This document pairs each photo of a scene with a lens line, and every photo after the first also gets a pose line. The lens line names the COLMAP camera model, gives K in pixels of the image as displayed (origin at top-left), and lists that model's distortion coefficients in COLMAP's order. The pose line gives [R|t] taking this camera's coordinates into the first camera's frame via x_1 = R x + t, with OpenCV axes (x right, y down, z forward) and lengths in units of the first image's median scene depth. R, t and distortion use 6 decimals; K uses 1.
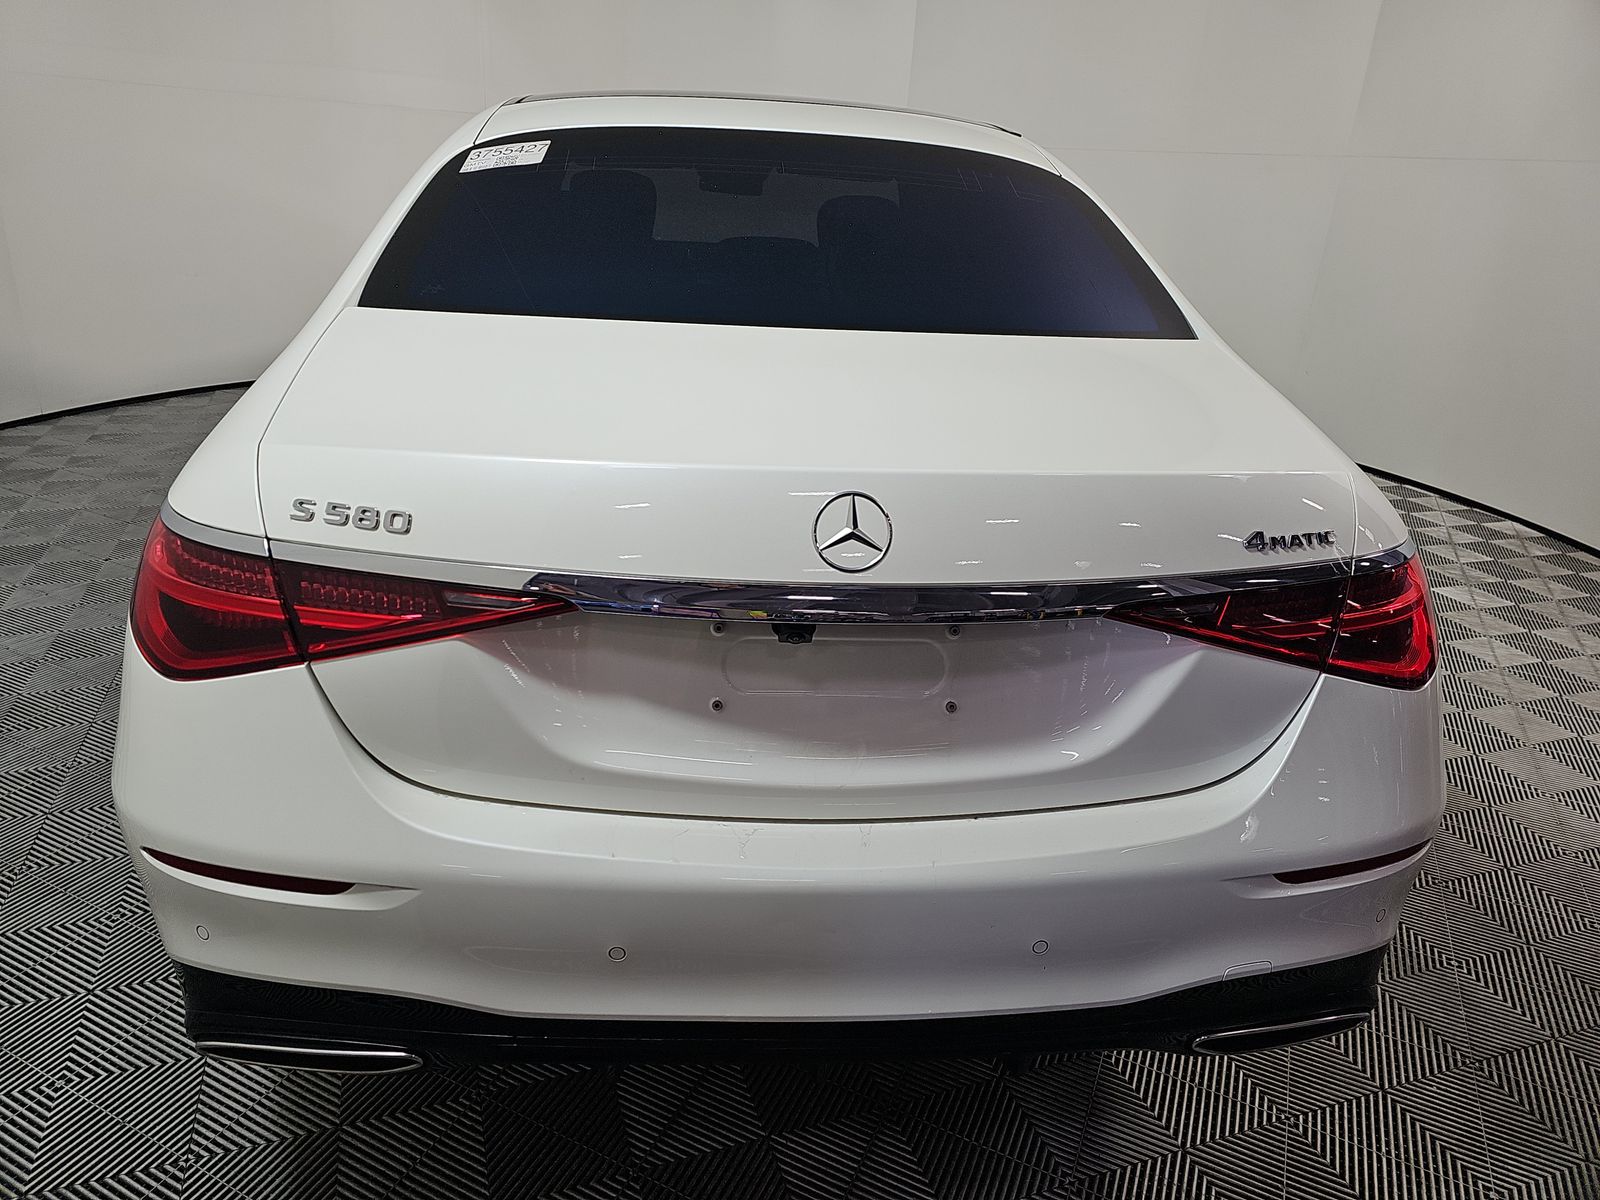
lens RADIAL K [[1069.8, 0, 800.0], [0, 1069.8, 600.0], [0, 0, 1]] dist [0.016818, 0.005045]
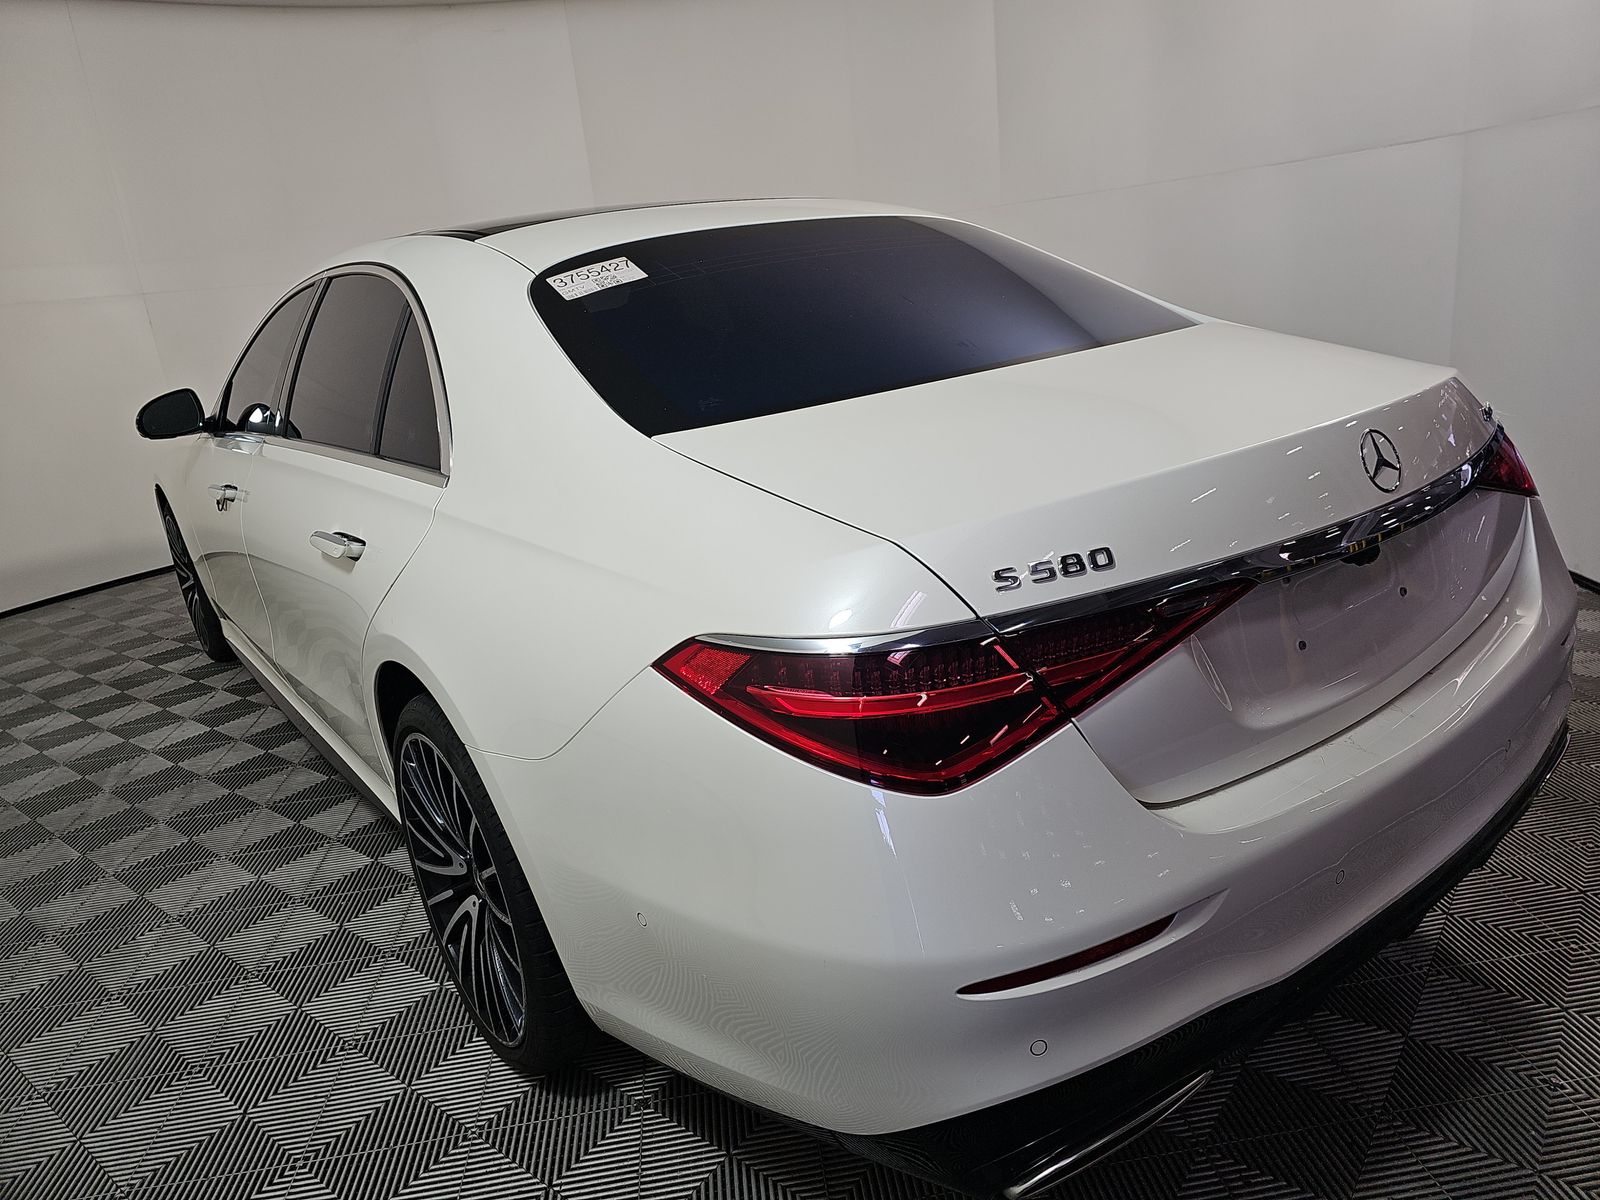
lens RADIAL K [[1069.8, 0, 800.0], [0, 1069.8, 600.0], [0, 0, 1]] dist [0.016818, 0.005045]
pose [[0.826382, -0.287958, 0.483914, -1.104713], [0.336647, 0.941517, -0.014635, -0.115162], [-0.451400, 0.175002, 0.874993, 0.228634]]
